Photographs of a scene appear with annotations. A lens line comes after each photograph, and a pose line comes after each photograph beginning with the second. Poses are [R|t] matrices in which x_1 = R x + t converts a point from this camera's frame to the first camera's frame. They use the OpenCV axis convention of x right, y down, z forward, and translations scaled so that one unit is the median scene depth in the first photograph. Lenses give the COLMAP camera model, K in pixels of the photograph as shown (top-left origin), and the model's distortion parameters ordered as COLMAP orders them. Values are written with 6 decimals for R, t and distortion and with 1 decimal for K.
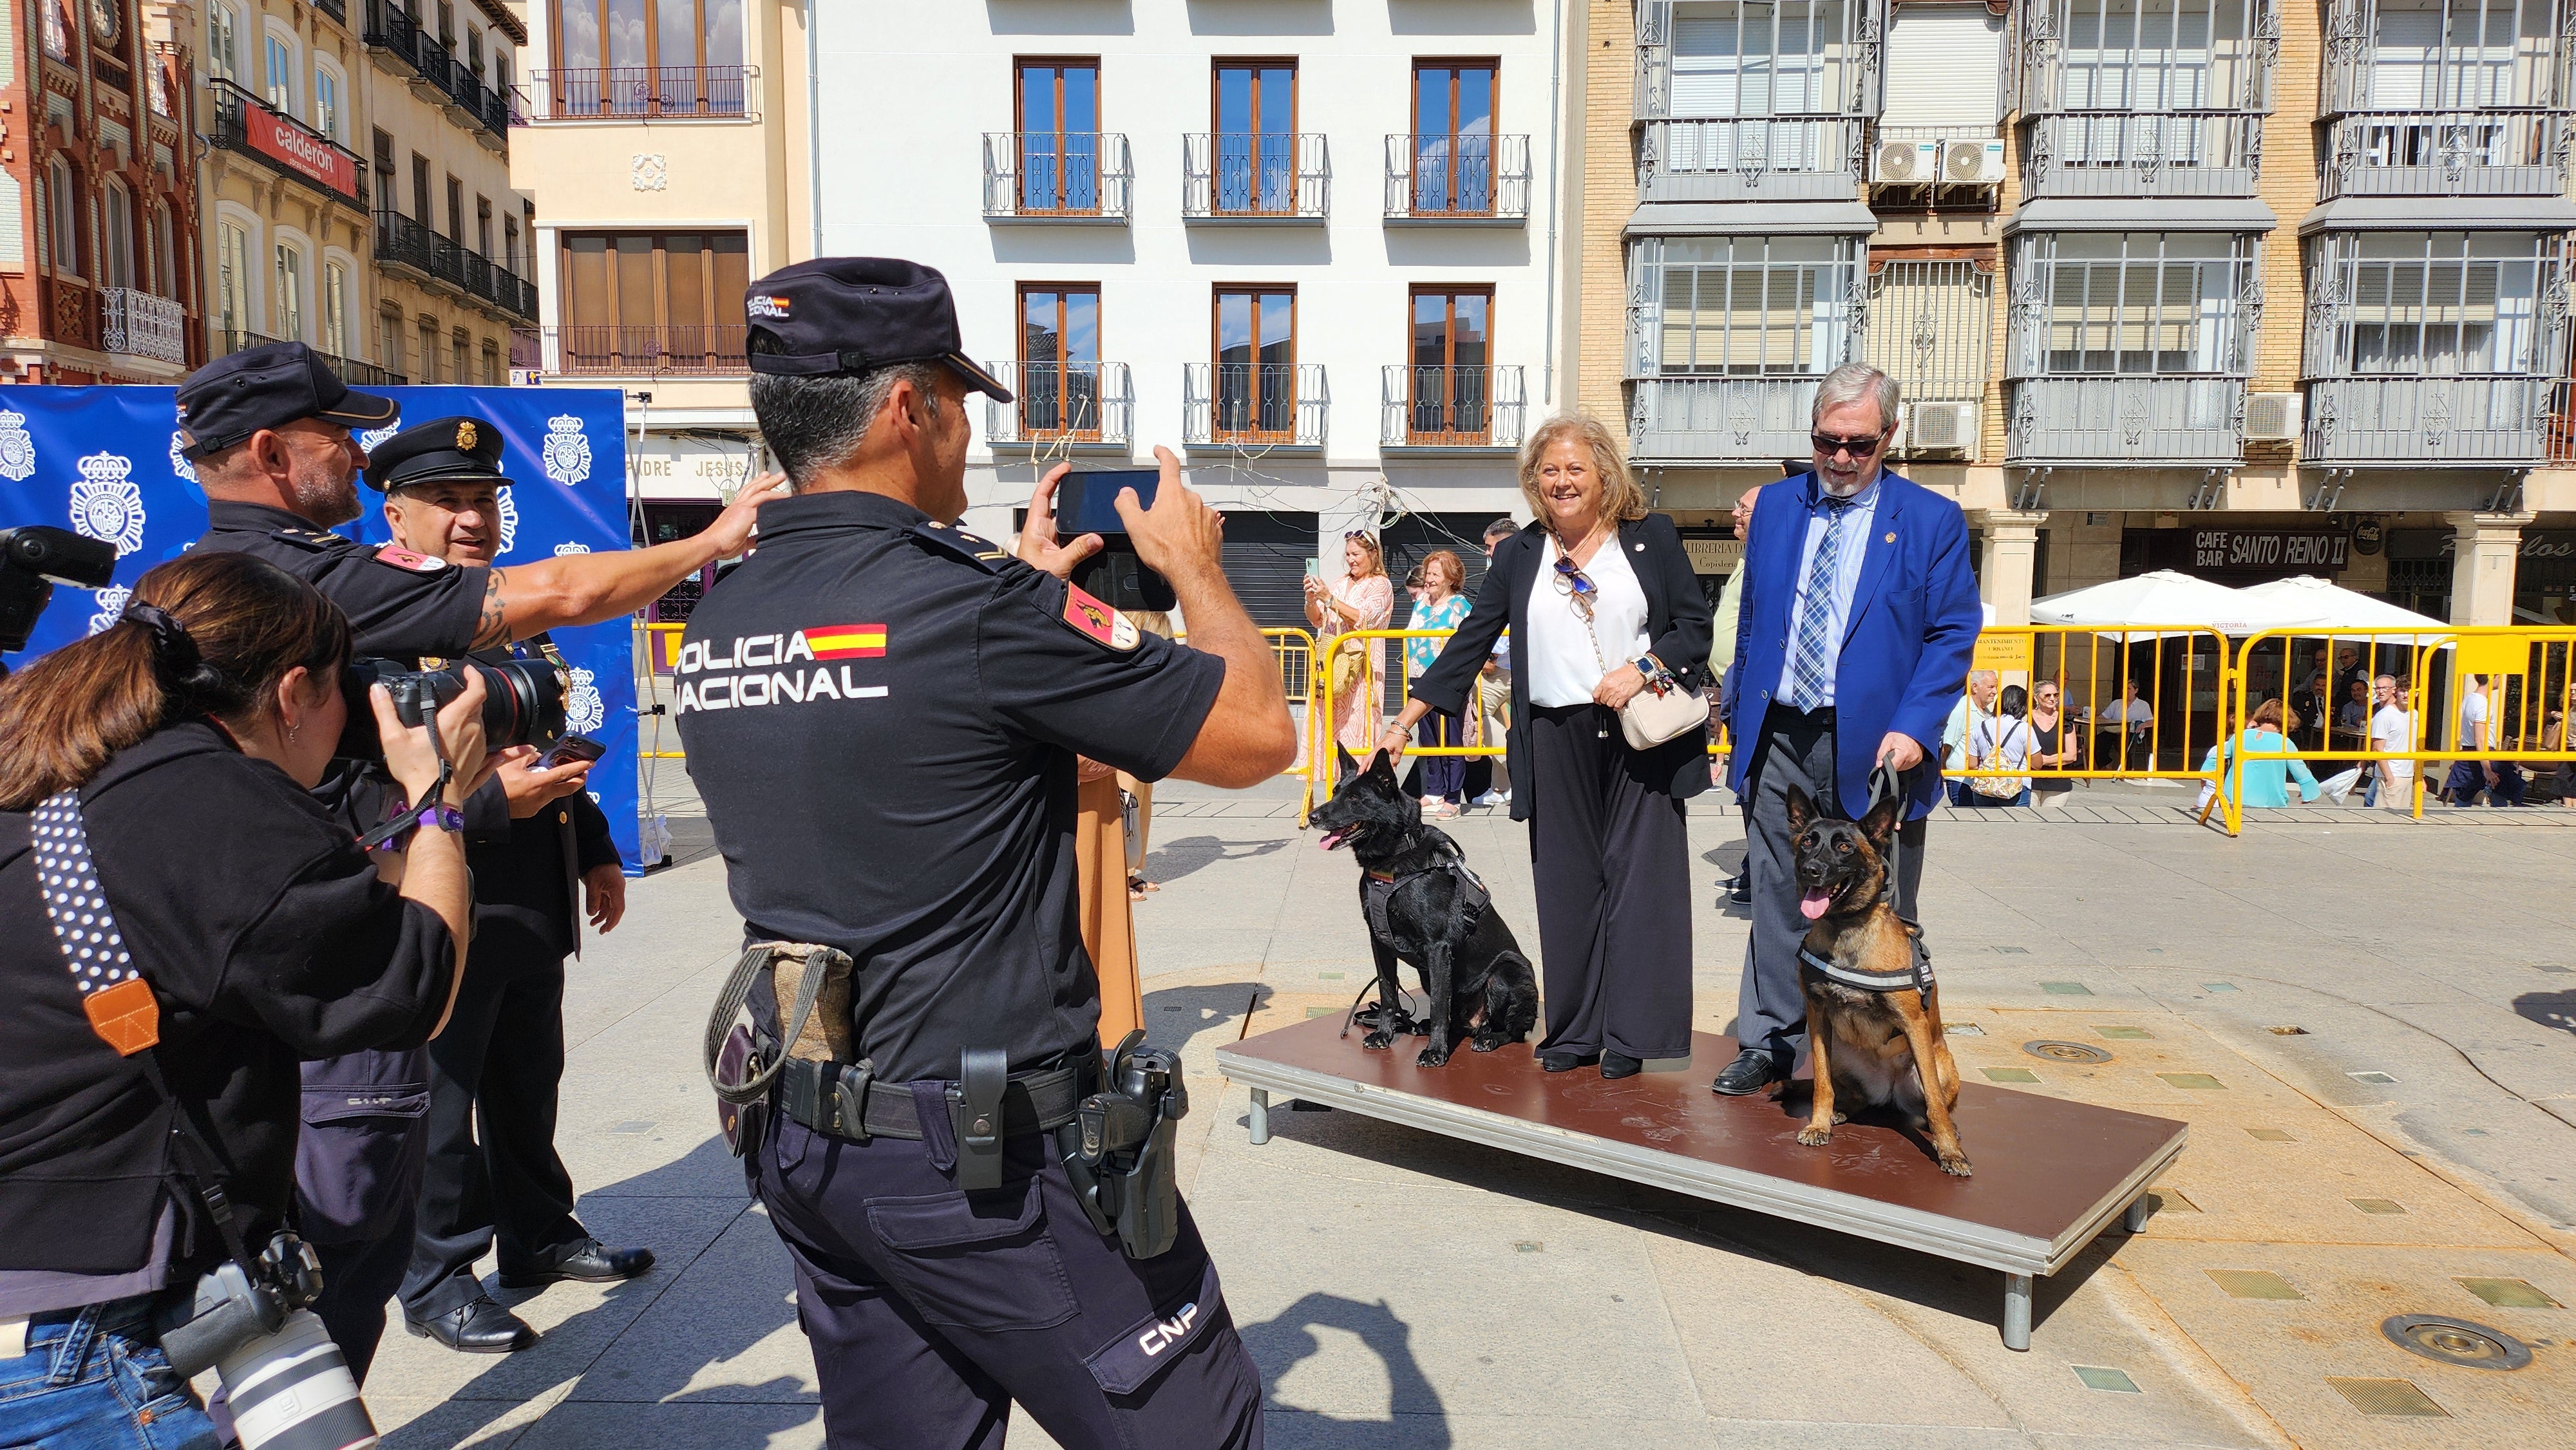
lens RADIAL K [[1807.0, 0, 1284.1], [0, 1807.0, 742.2], [0, 0, 1]] dist [0.077864, -0.090663]
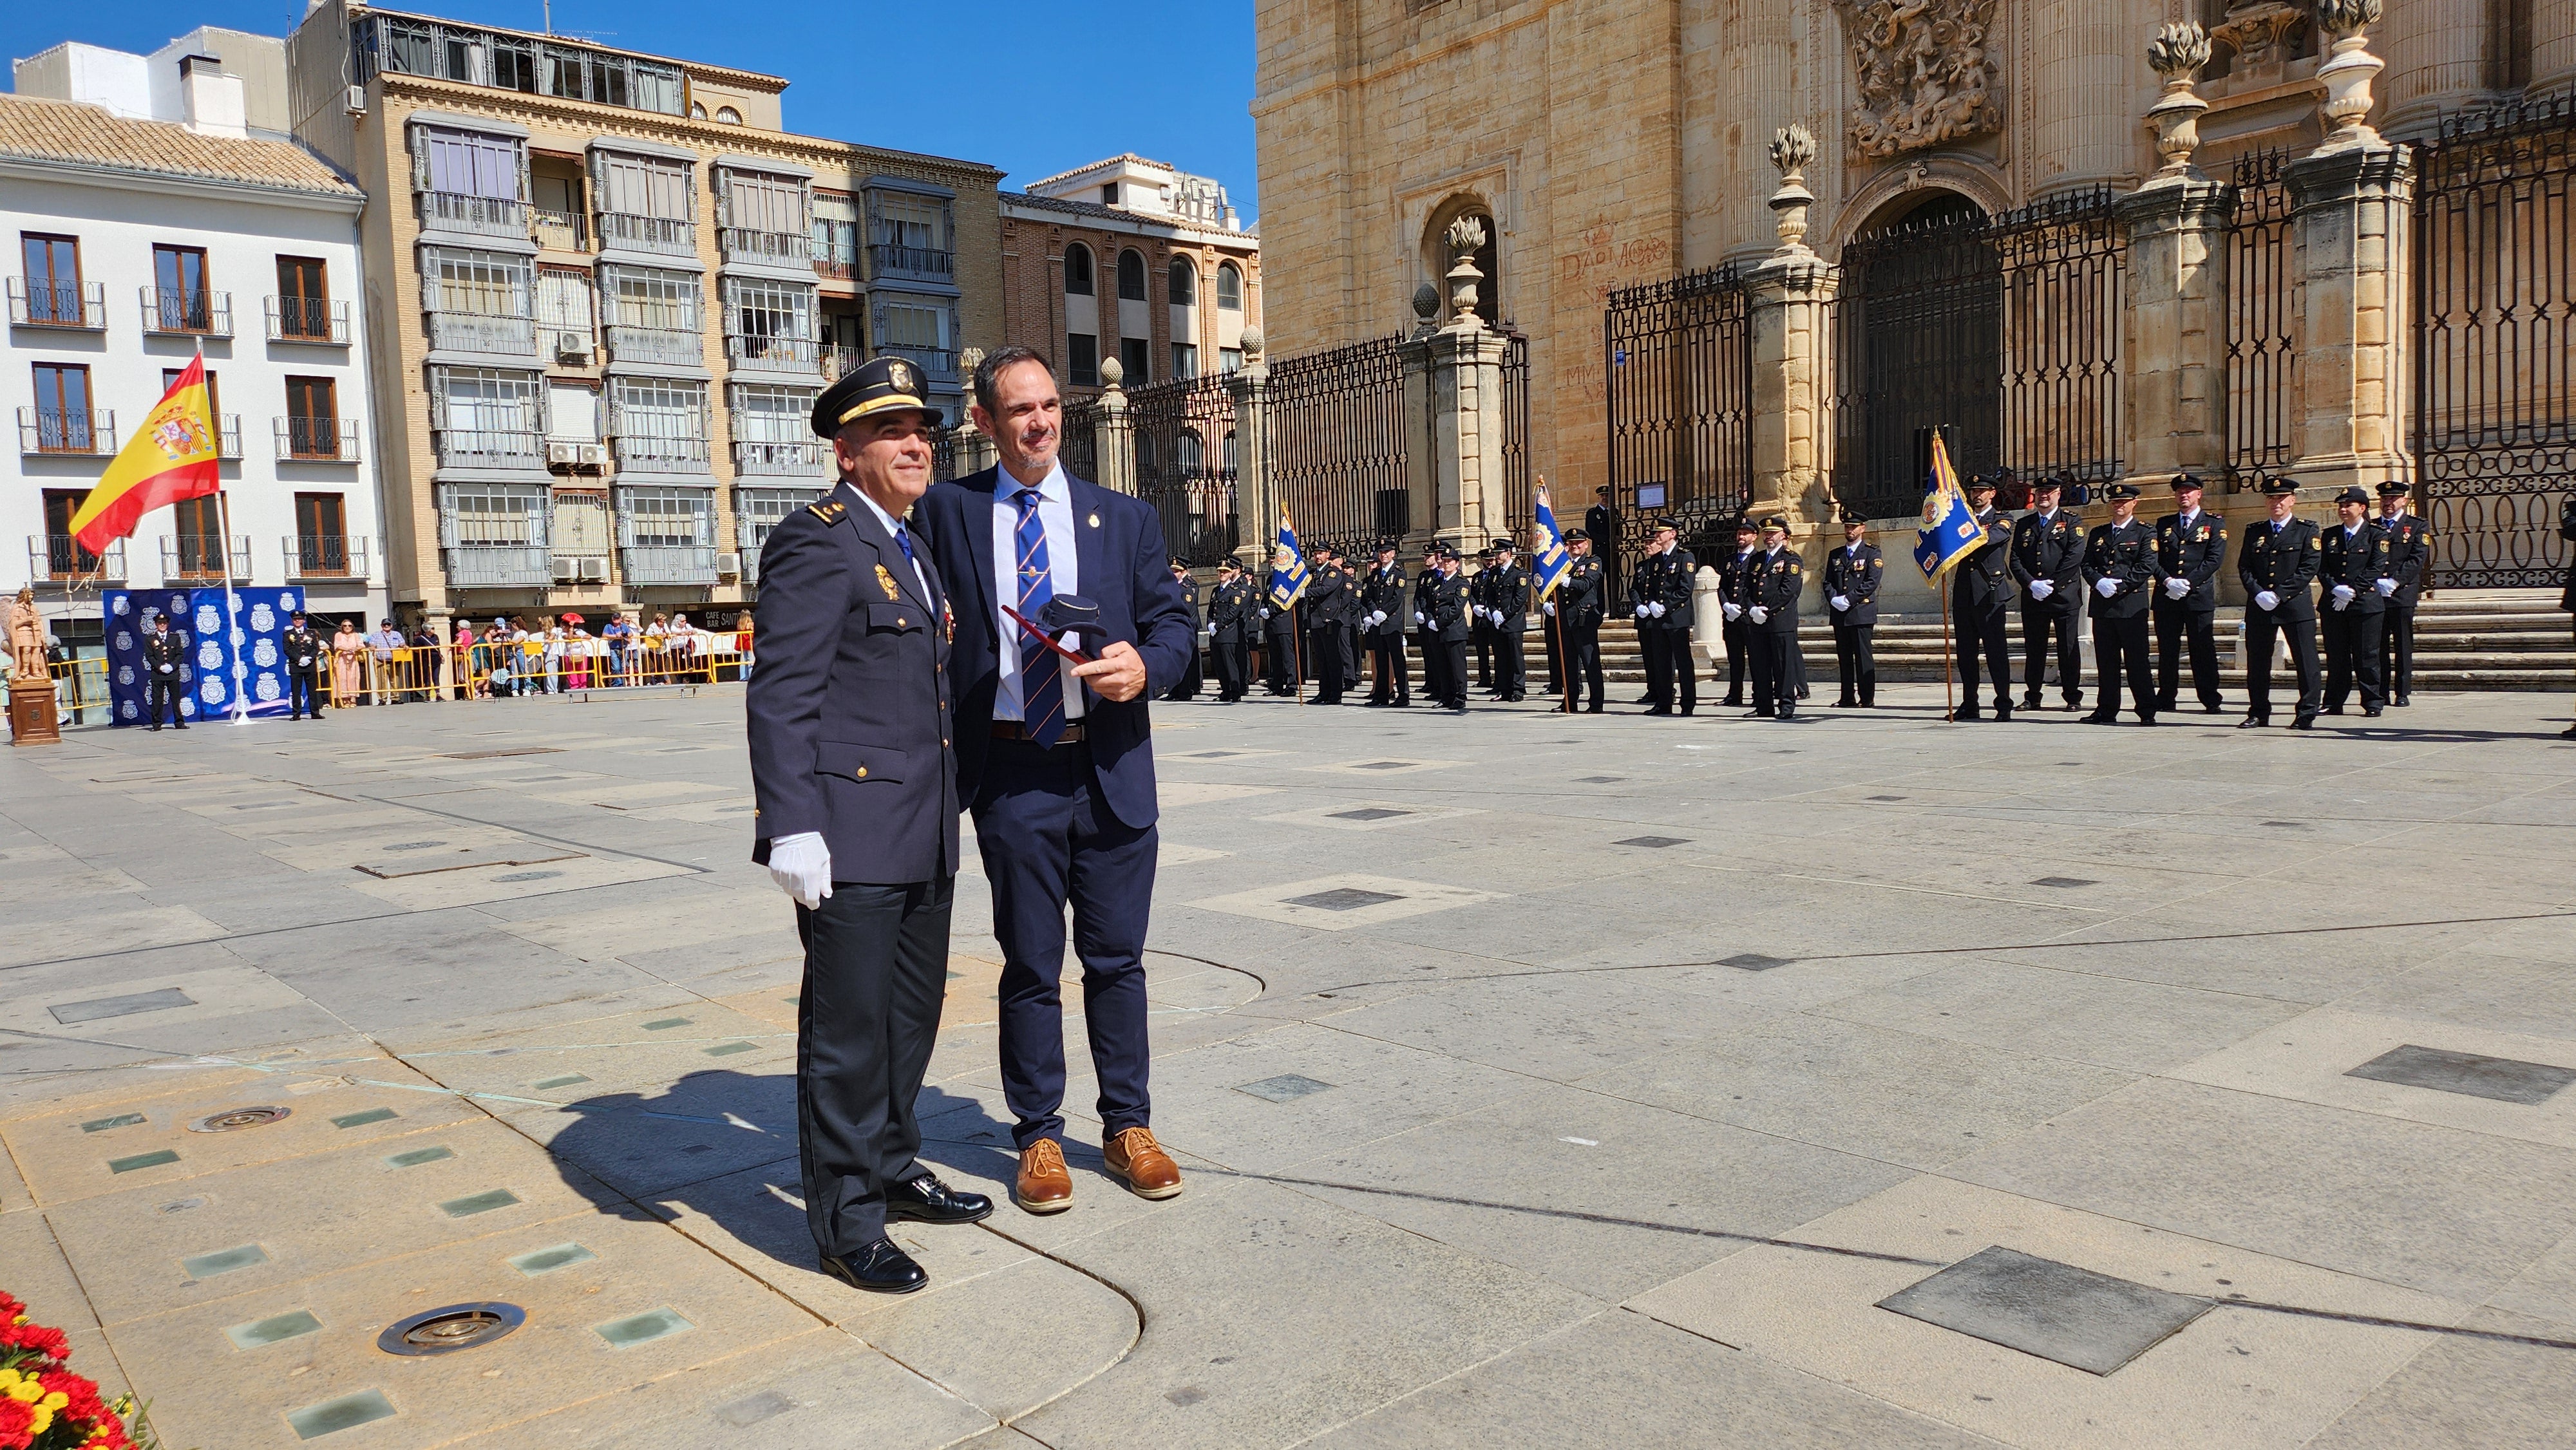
lens RADIAL K [[1807.0, 0, 1274.0], [0, 1807.0, 746.5], [0, 0, 1]] dist [0.077864, -0.090663]
pose [[0.726124, -0.088243, 0.681877, -0.584722], [0.111951, 0.993669, 0.009377, 0.118742], [-0.678388, 0.069528, 0.731406, -1.203258]]
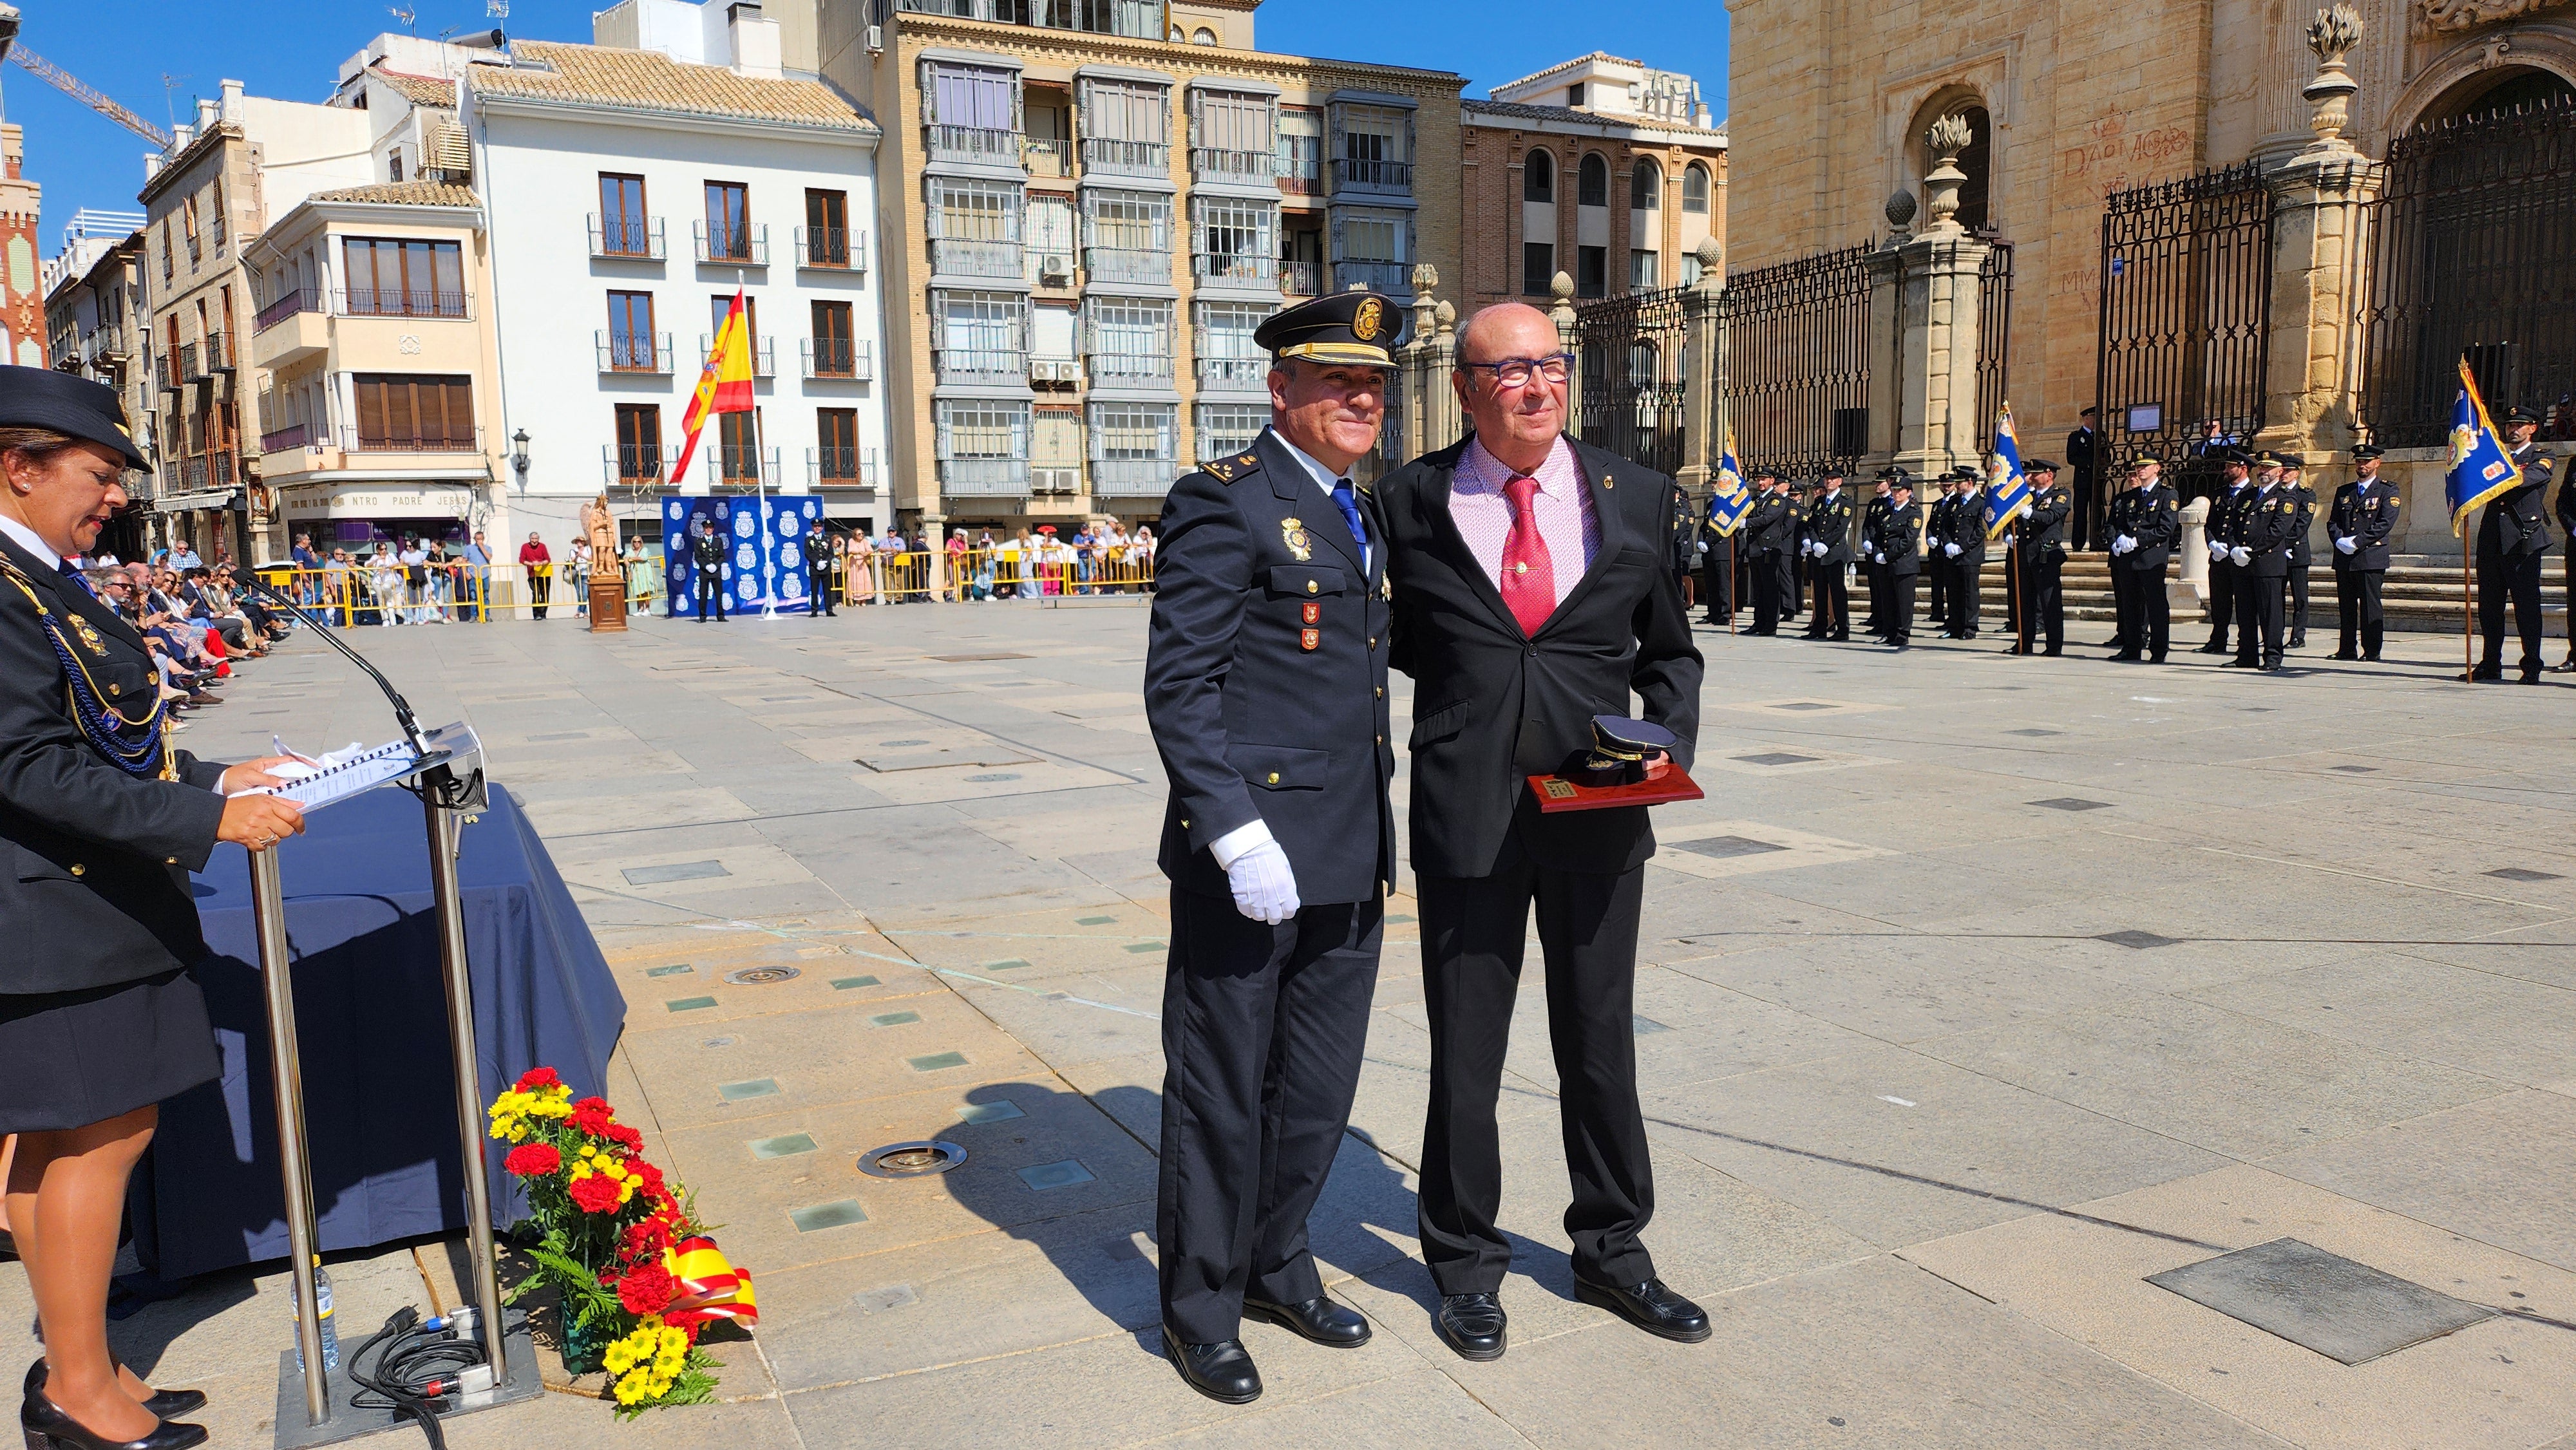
lens RADIAL K [[1807.0, 0, 1268.8], [0, 1807.0, 763.3], [0, 0, 1]] dist [0.077864, -0.090663]
pose [[0.872509, -0.086884, 0.480810, -0.589267], [0.074955, 0.996216, 0.044002, 0.114358], [-0.482814, -0.002353, 0.875720, -1.223944]]
